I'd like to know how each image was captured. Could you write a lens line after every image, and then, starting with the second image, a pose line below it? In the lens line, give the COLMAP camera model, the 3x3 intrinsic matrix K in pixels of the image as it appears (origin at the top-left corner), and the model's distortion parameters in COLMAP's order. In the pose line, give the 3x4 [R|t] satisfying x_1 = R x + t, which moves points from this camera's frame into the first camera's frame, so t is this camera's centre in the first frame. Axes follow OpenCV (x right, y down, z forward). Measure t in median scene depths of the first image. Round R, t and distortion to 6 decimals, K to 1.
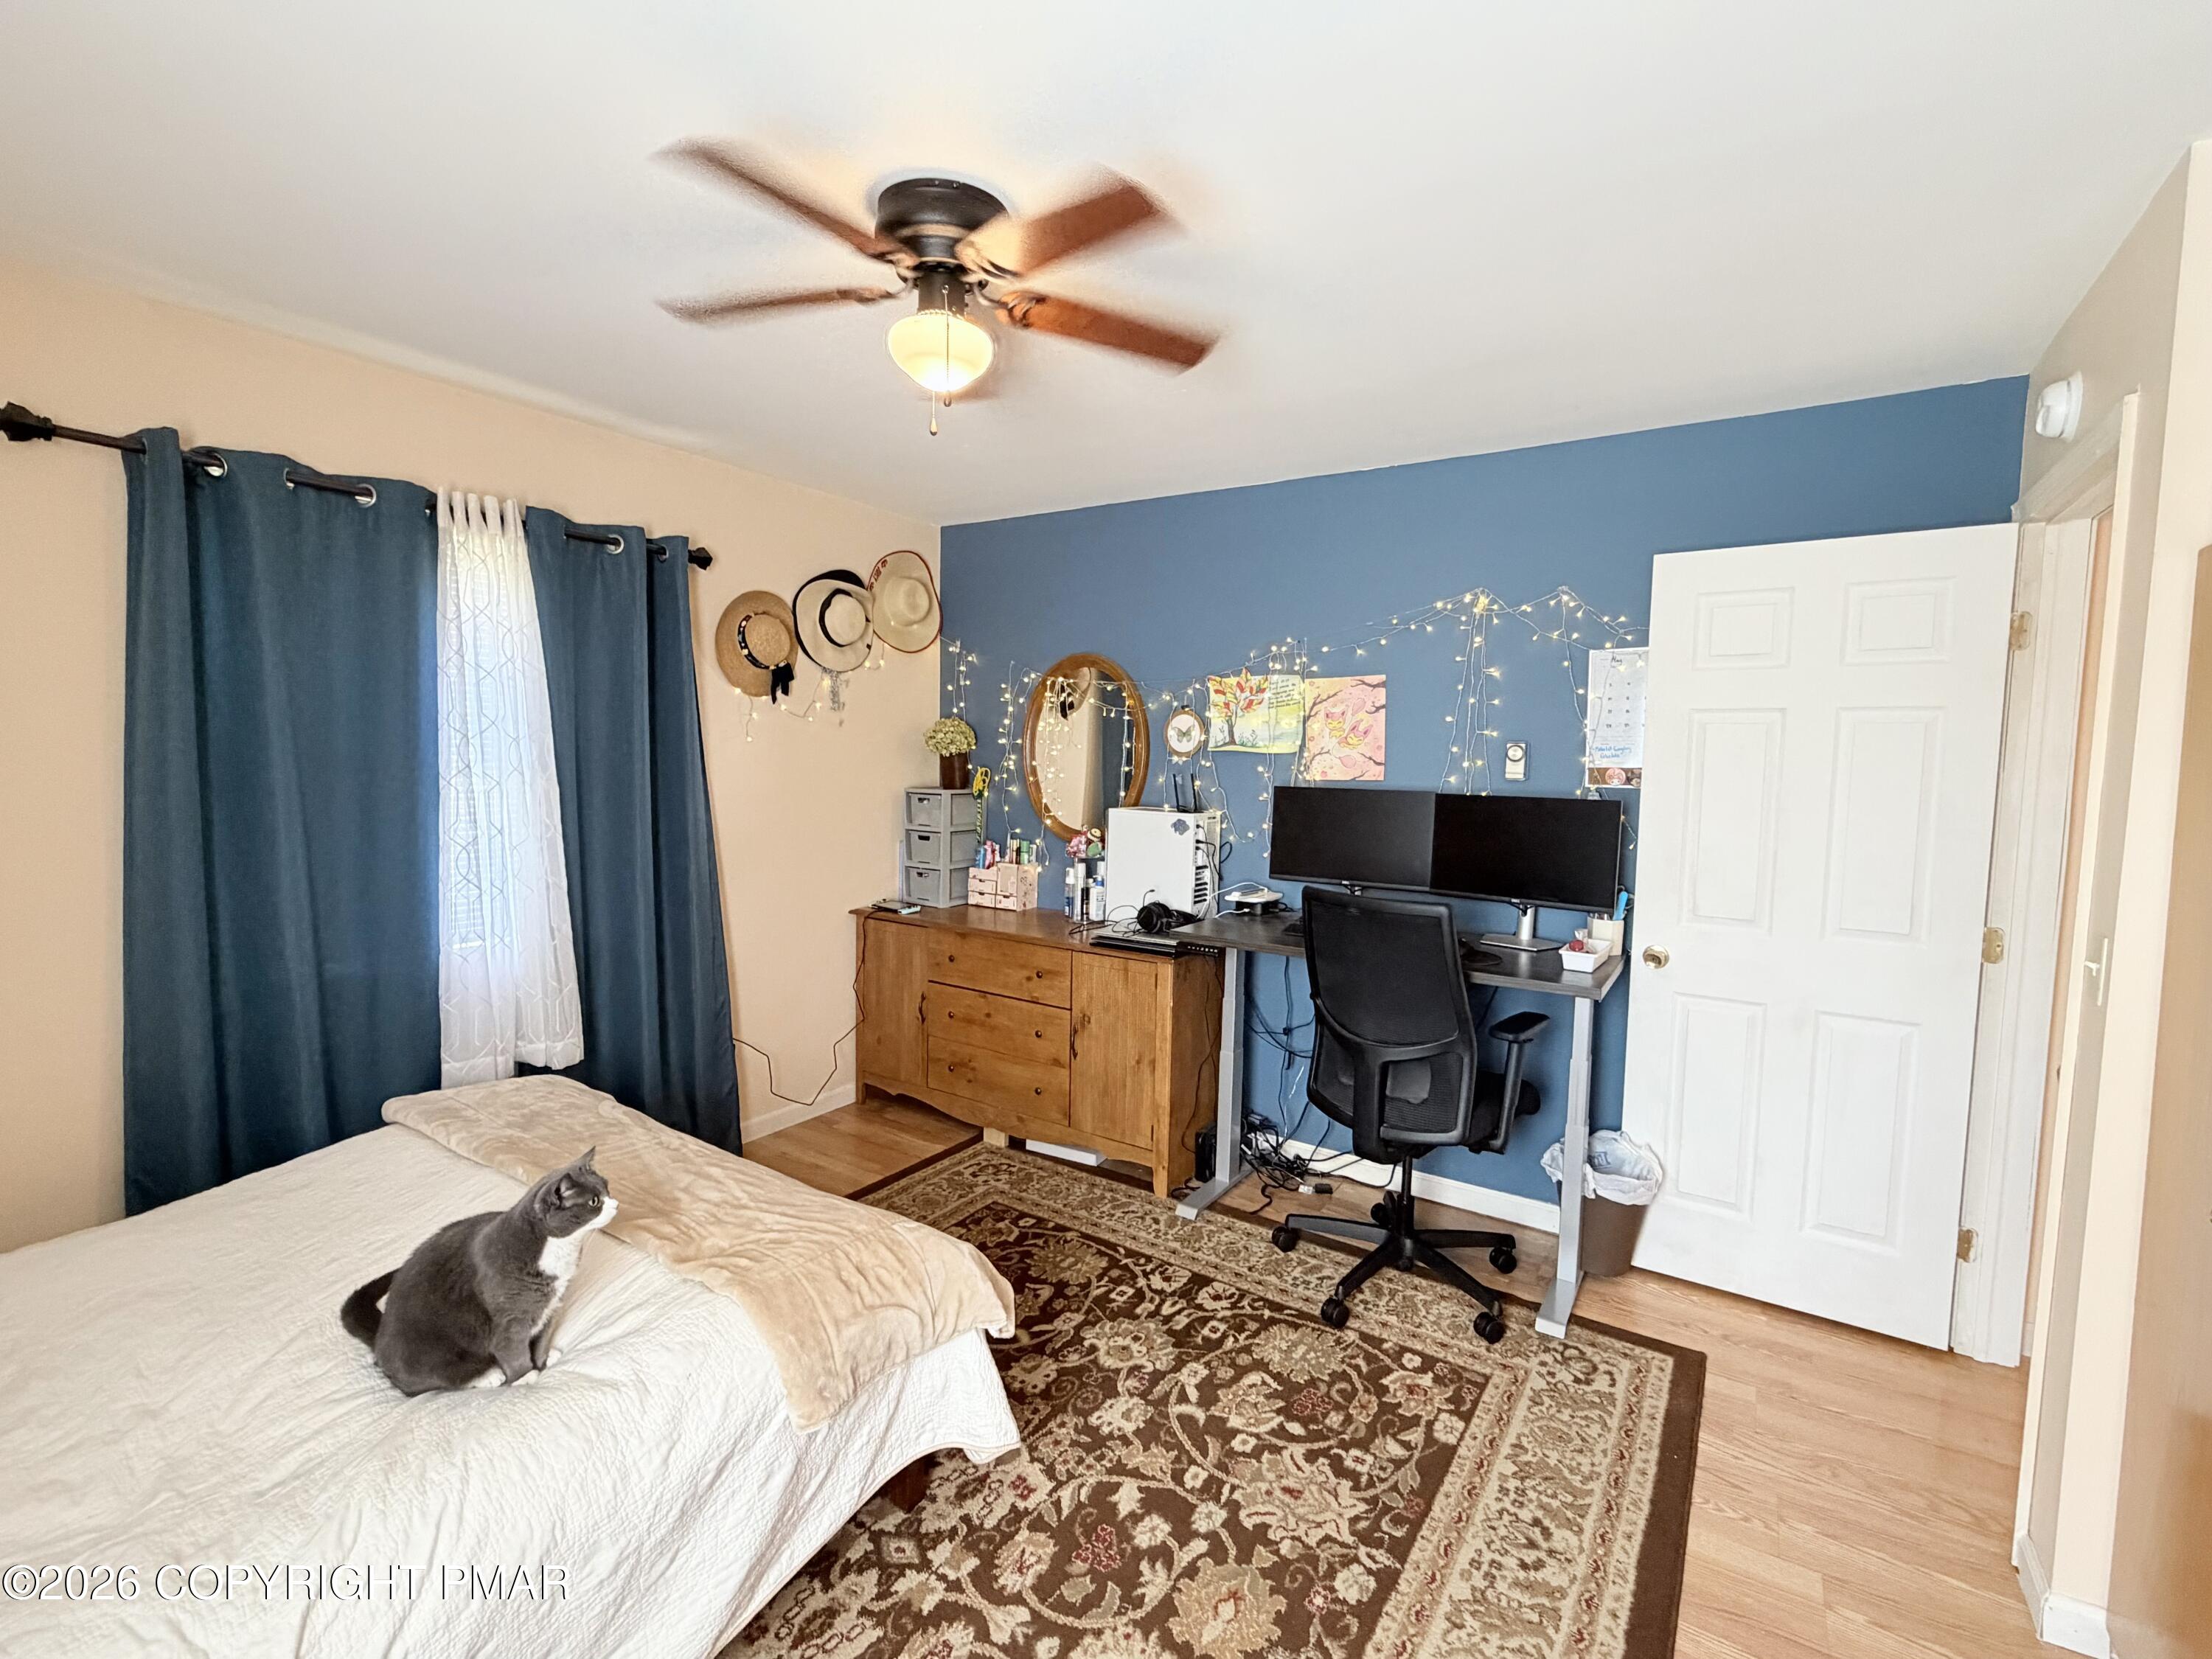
lens RADIAL K [[993.4, 0, 1105.2], [0, 993.4, 832.2], [0, 0, 1]] dist [0.003330, 0.000078]
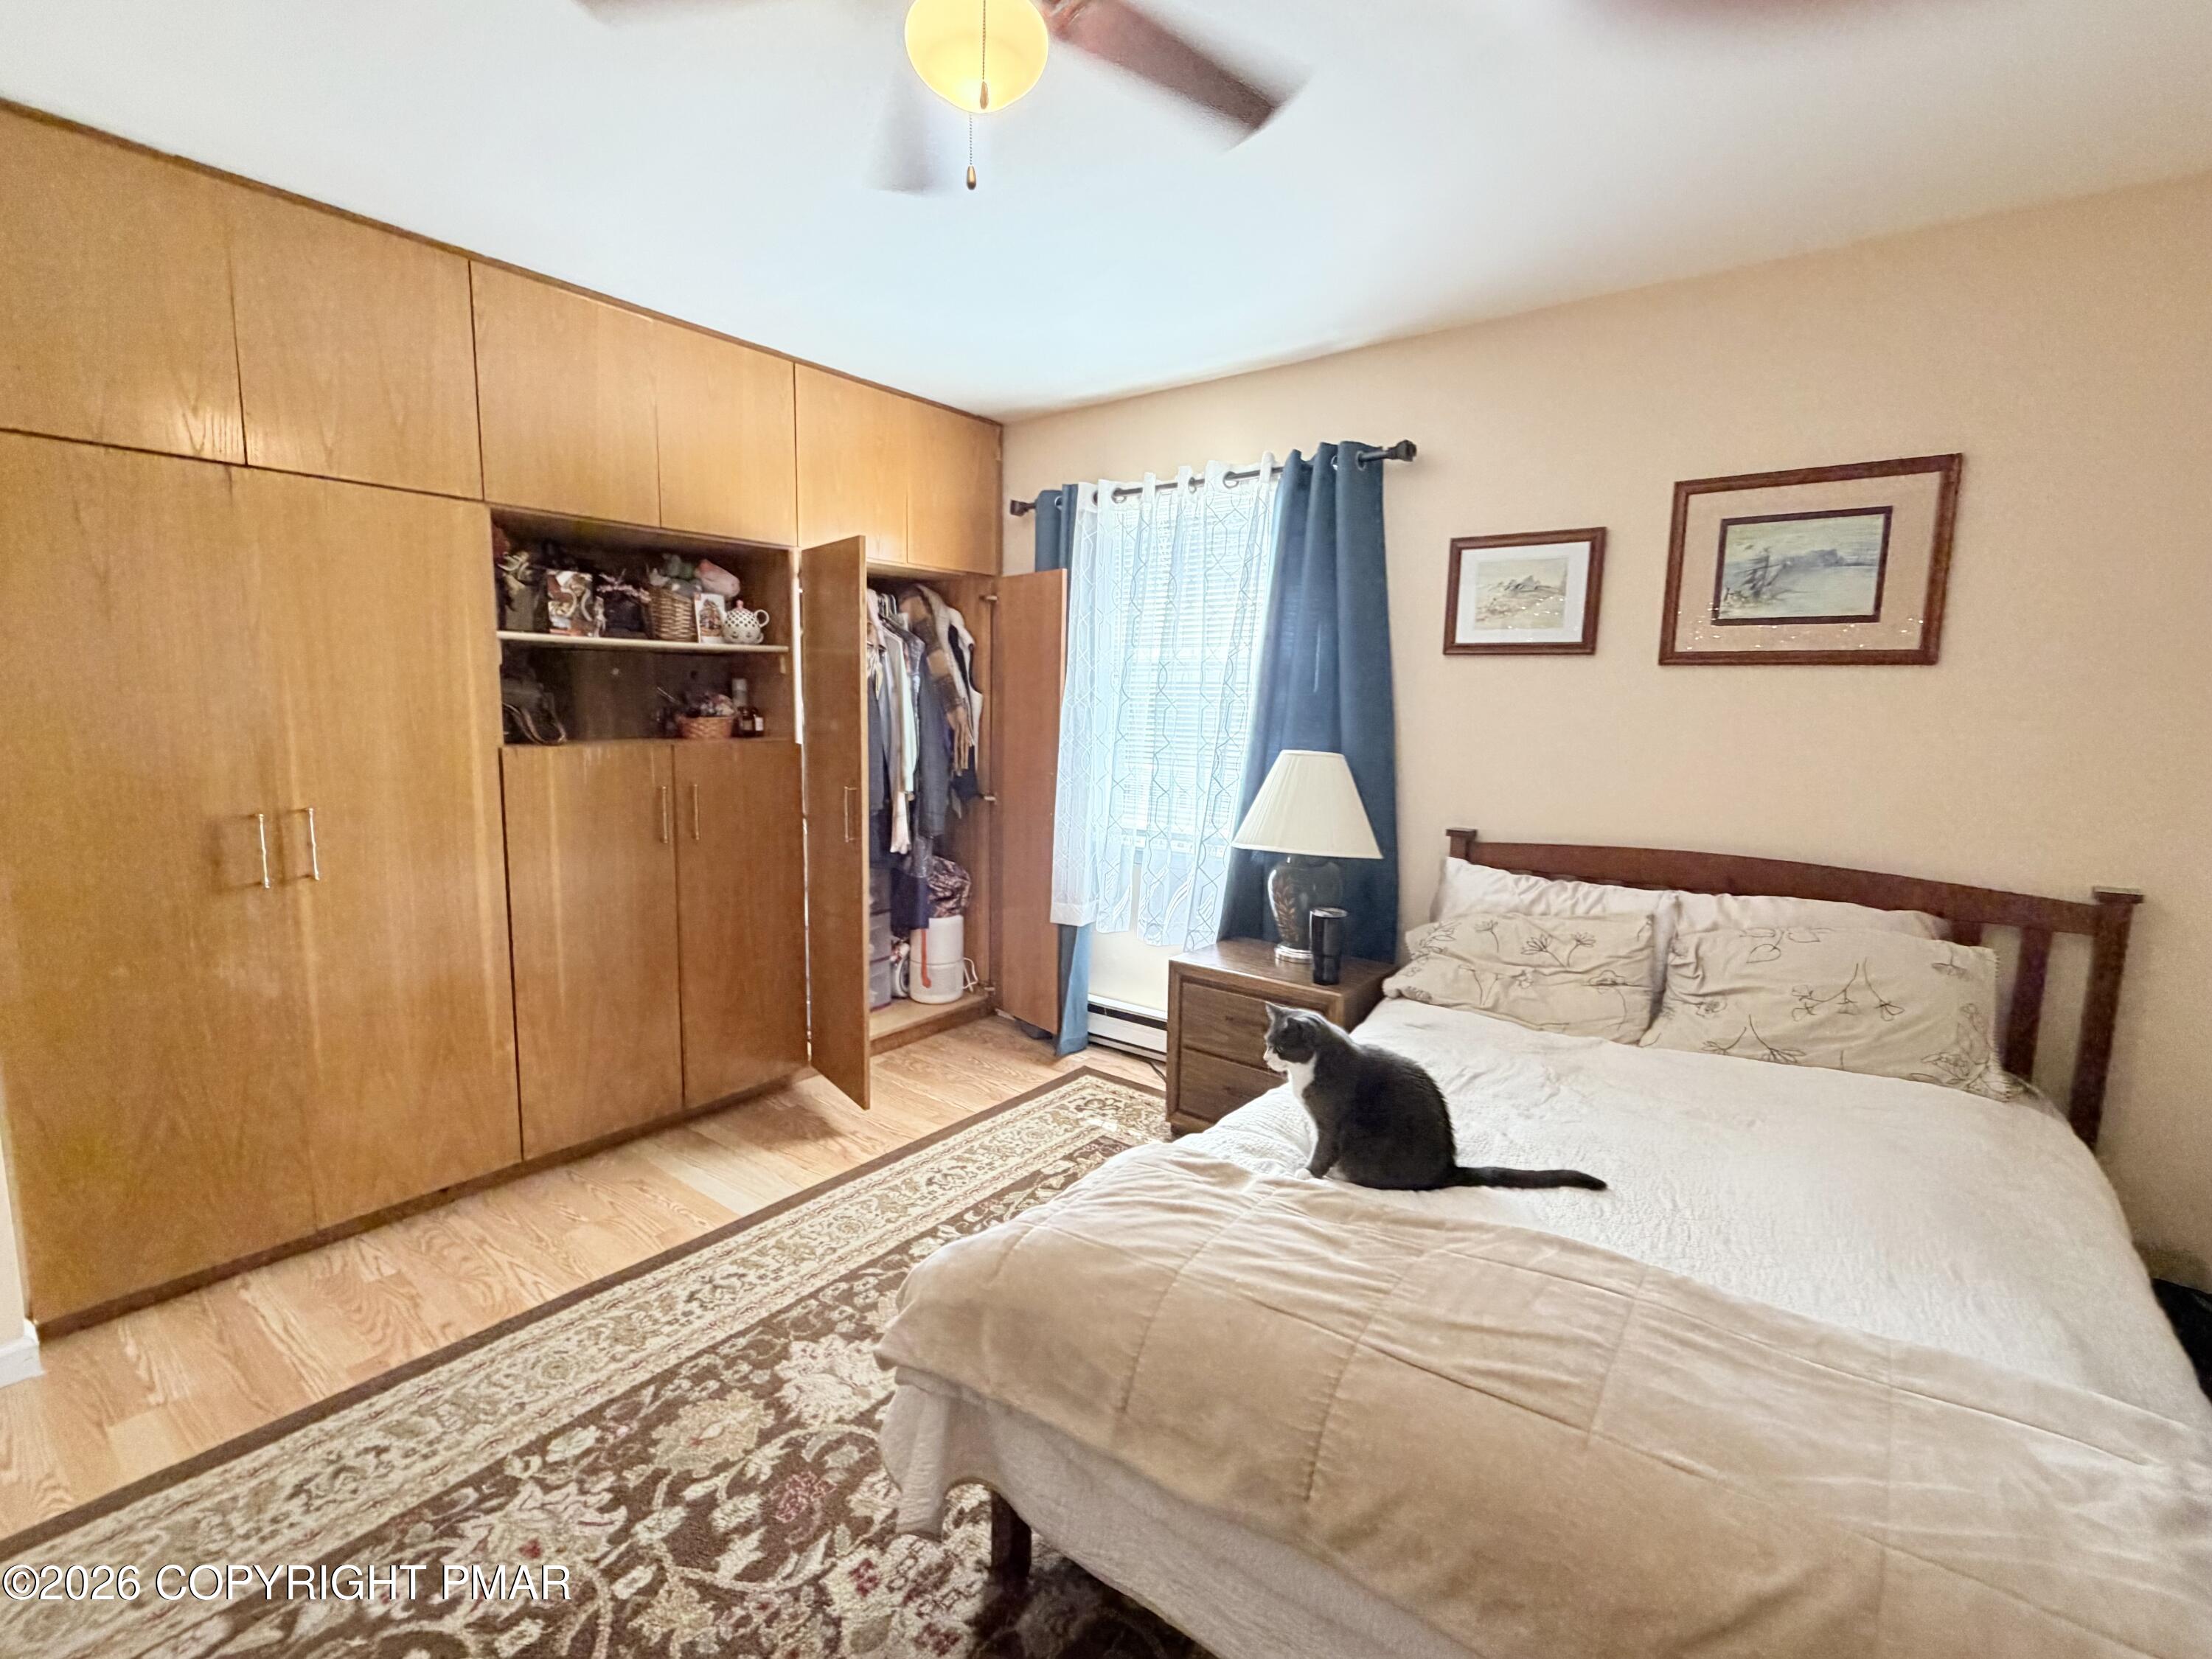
lens RADIAL K [[993.4, 0, 1107.7], [0, 993.4, 829.5], [0, 0, 1]] dist [0.003330, 0.000078]
pose [[-0.996608, -0.044540, 0.069197, -0.311998], [-0.028684, 0.976151, 0.215190, -0.083630], [-0.077132, 0.212475, -0.974118, 1.686430]]
